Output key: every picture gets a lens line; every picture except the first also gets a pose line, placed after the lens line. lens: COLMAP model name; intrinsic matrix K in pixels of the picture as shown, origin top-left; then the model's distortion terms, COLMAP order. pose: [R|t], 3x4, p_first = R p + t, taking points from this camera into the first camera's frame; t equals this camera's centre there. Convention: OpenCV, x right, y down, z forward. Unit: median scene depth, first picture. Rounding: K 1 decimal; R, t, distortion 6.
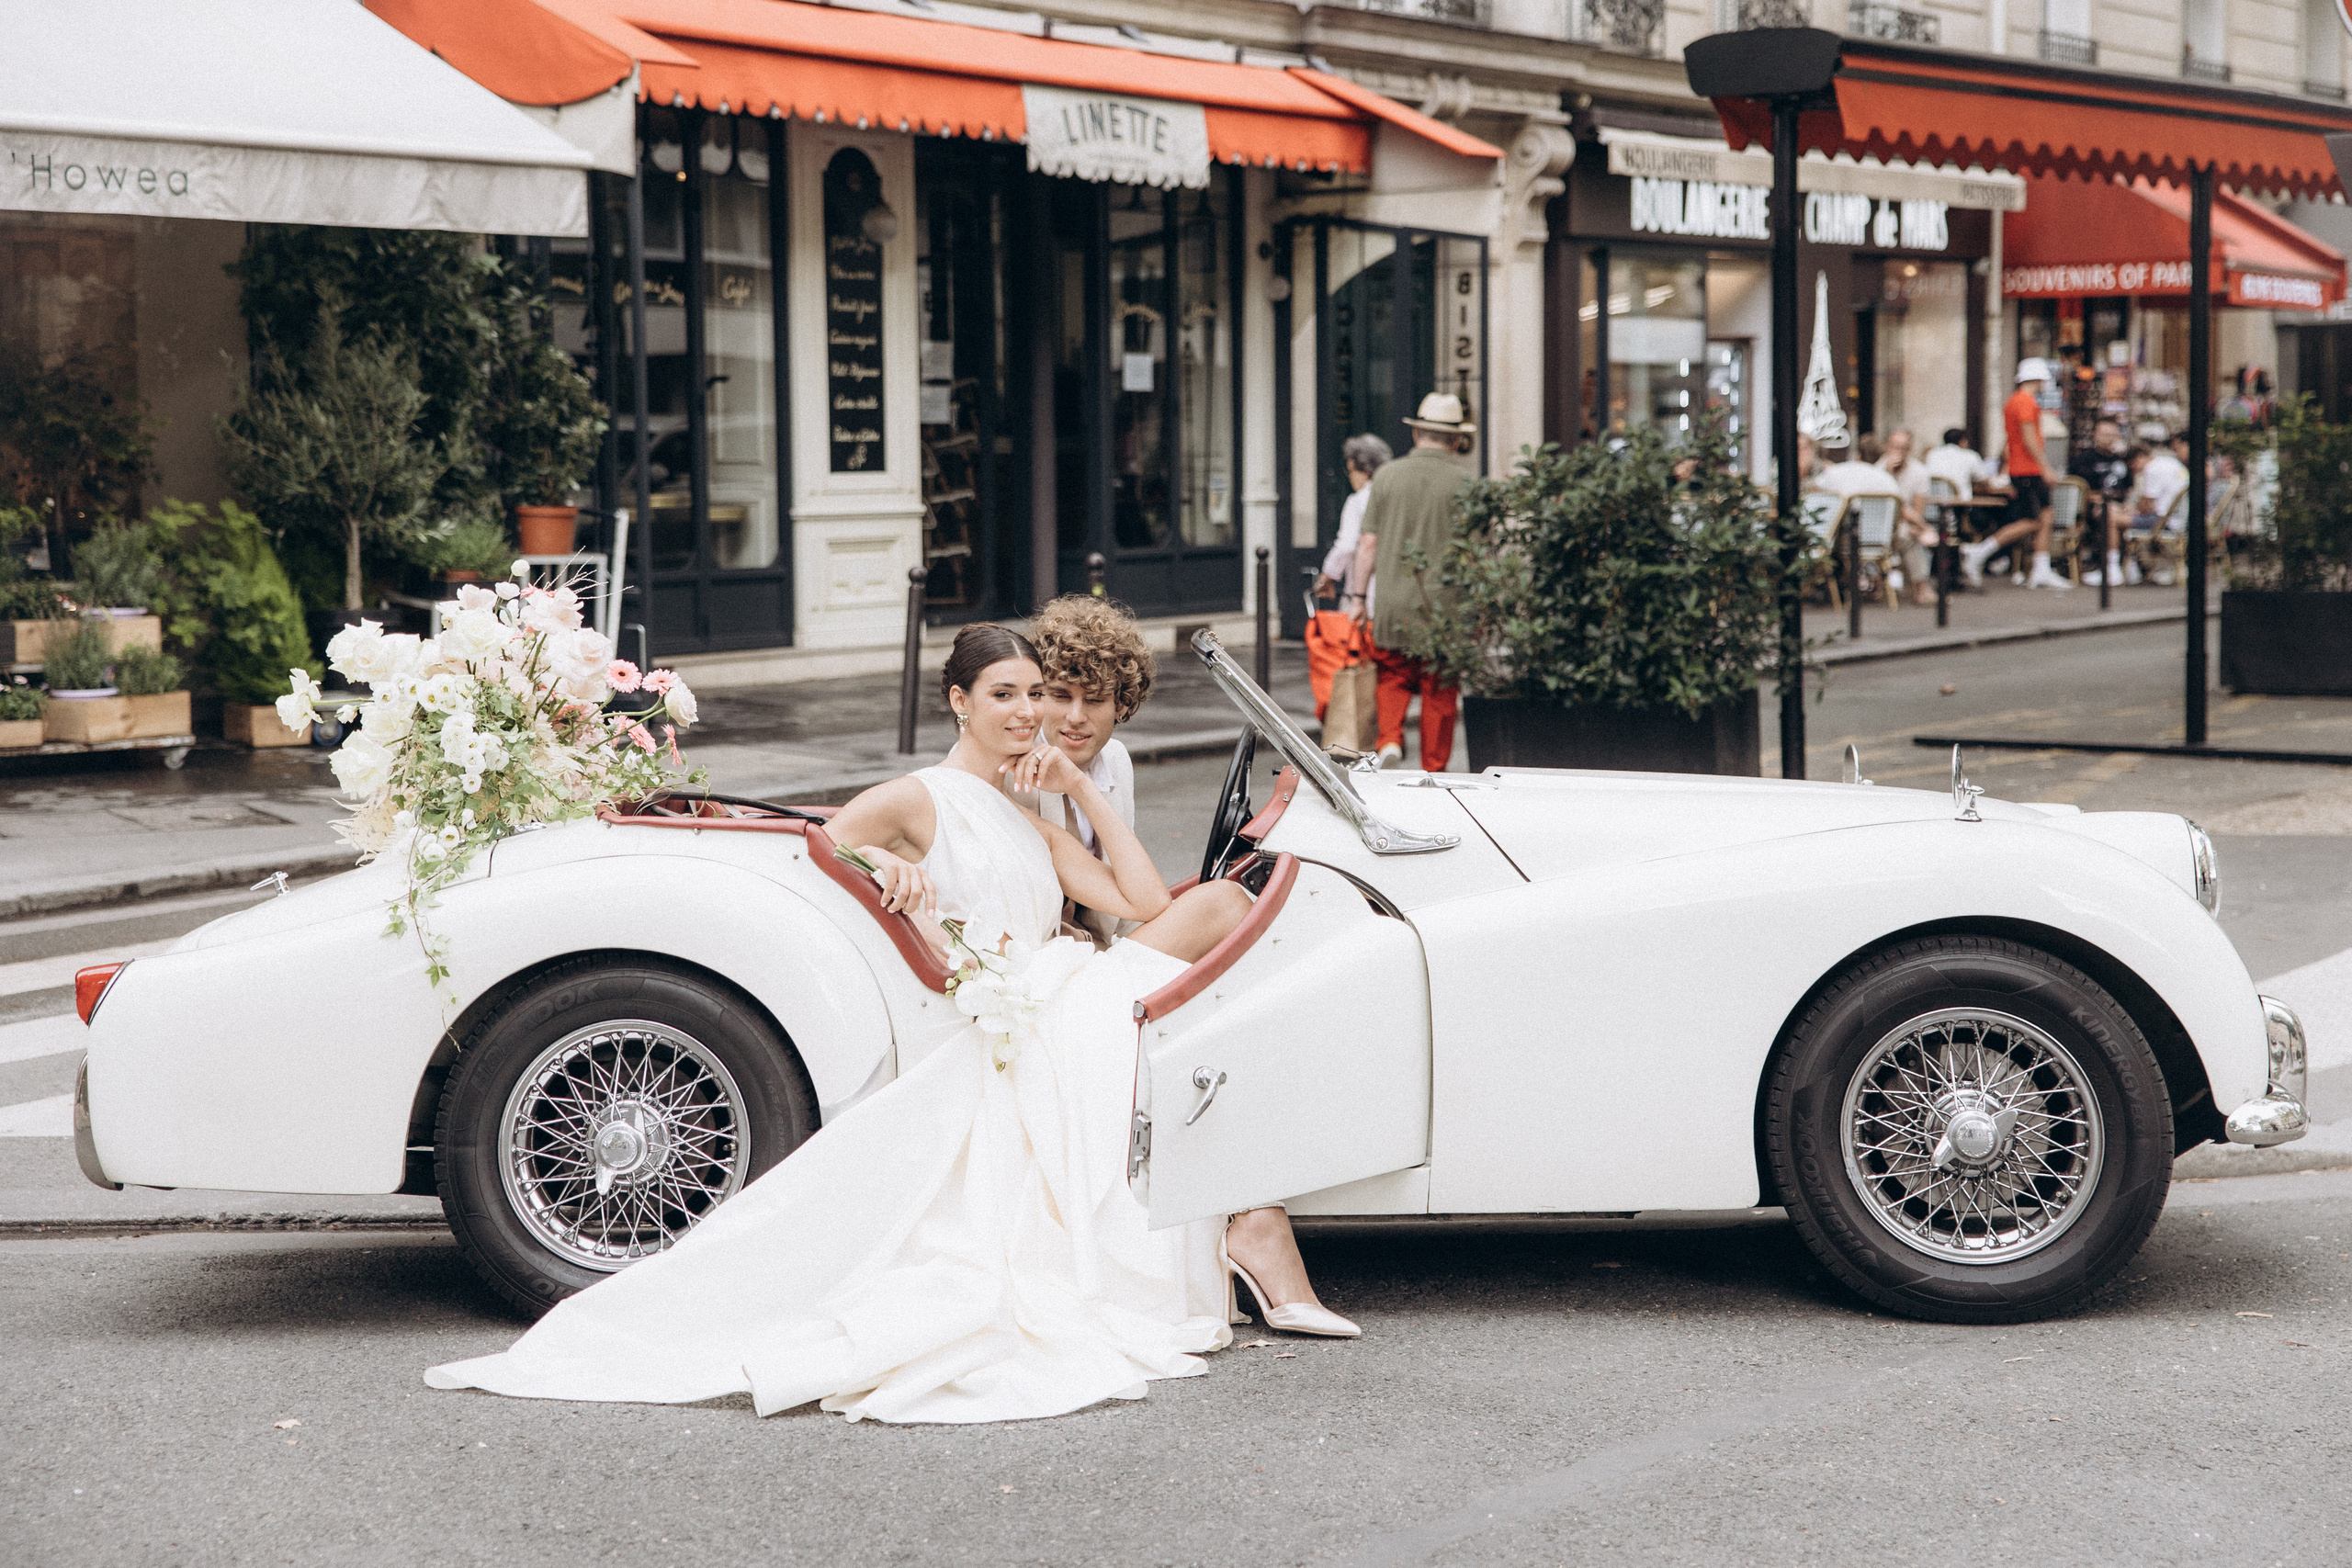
lens RADIAL K [[3976.0, 0, 1176.8], [0, 3976.0, 772.7], [0, 0, 1]] dist [0.377751, 0.000000]
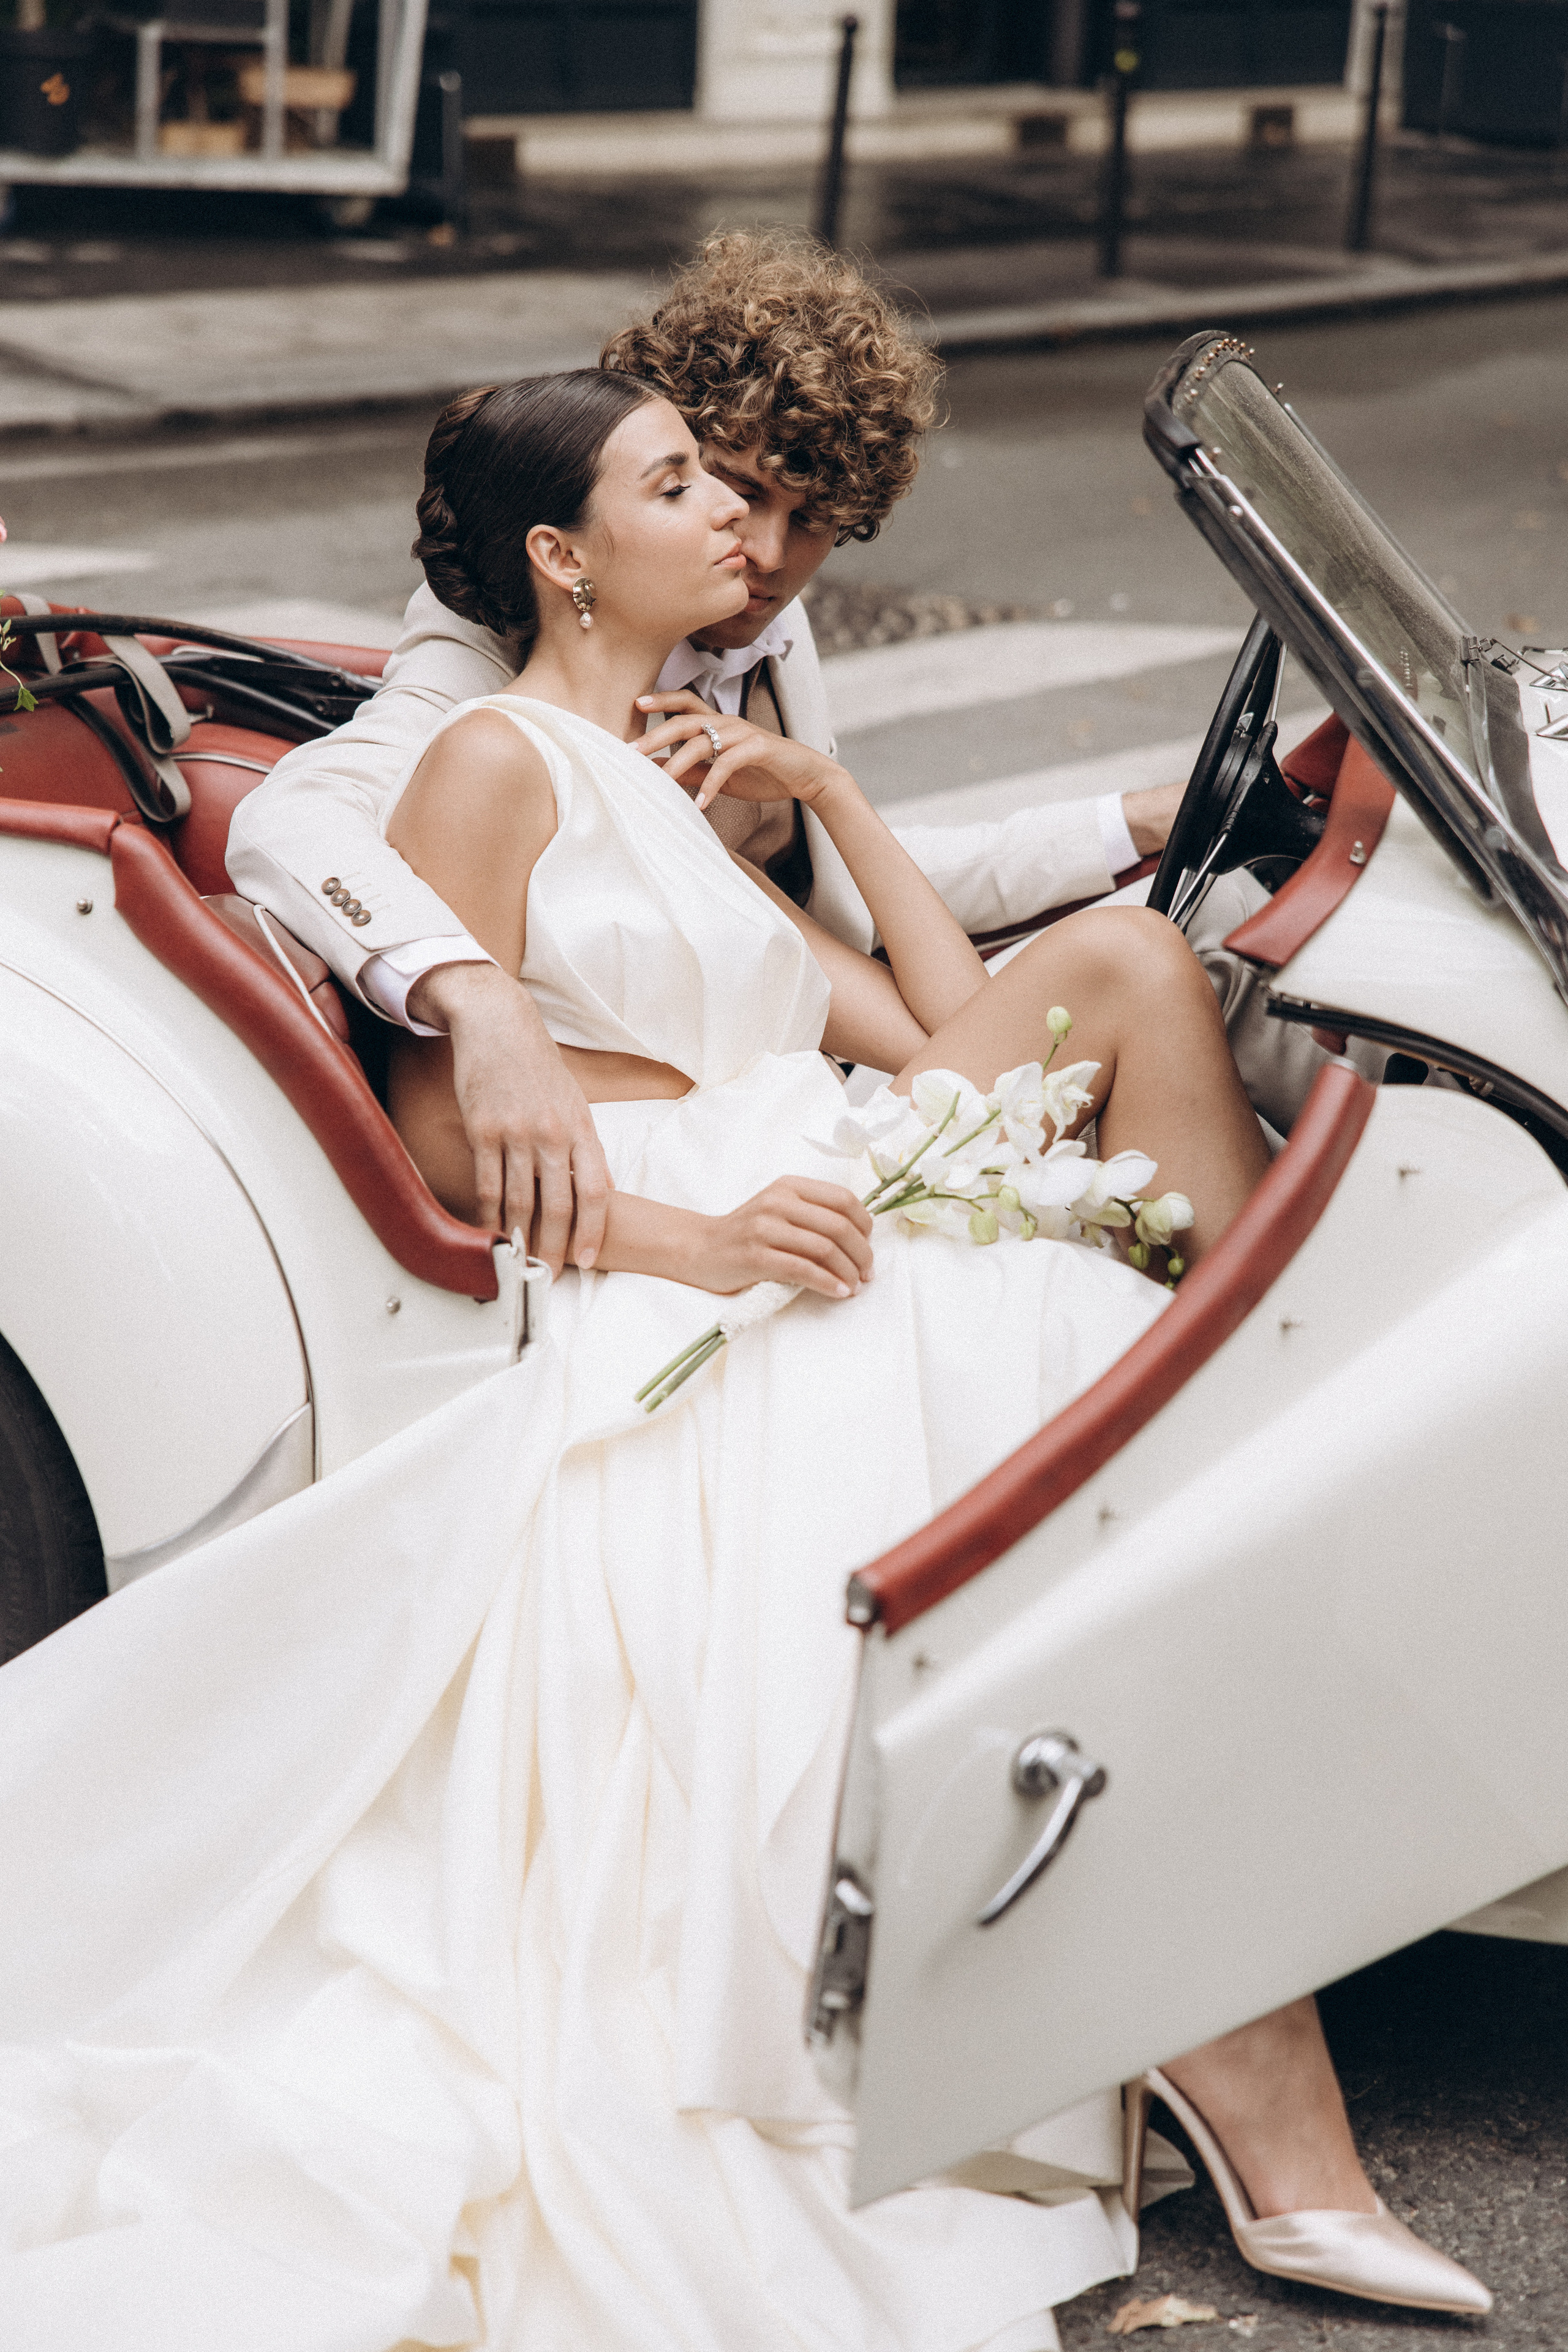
lens RADIAL K [[4458.7, 0, 778.1], [0, 4458.7, 1167.4], [0, 0, 1]] dist [0.473982, 0.000000]
pose [[0.993033, 0.078099, -0.088234, 0.013068], [-0.058858, 0.977459, 0.202756, -0.047512], [0.102080, -0.196150, 0.975246, 0.573683]]
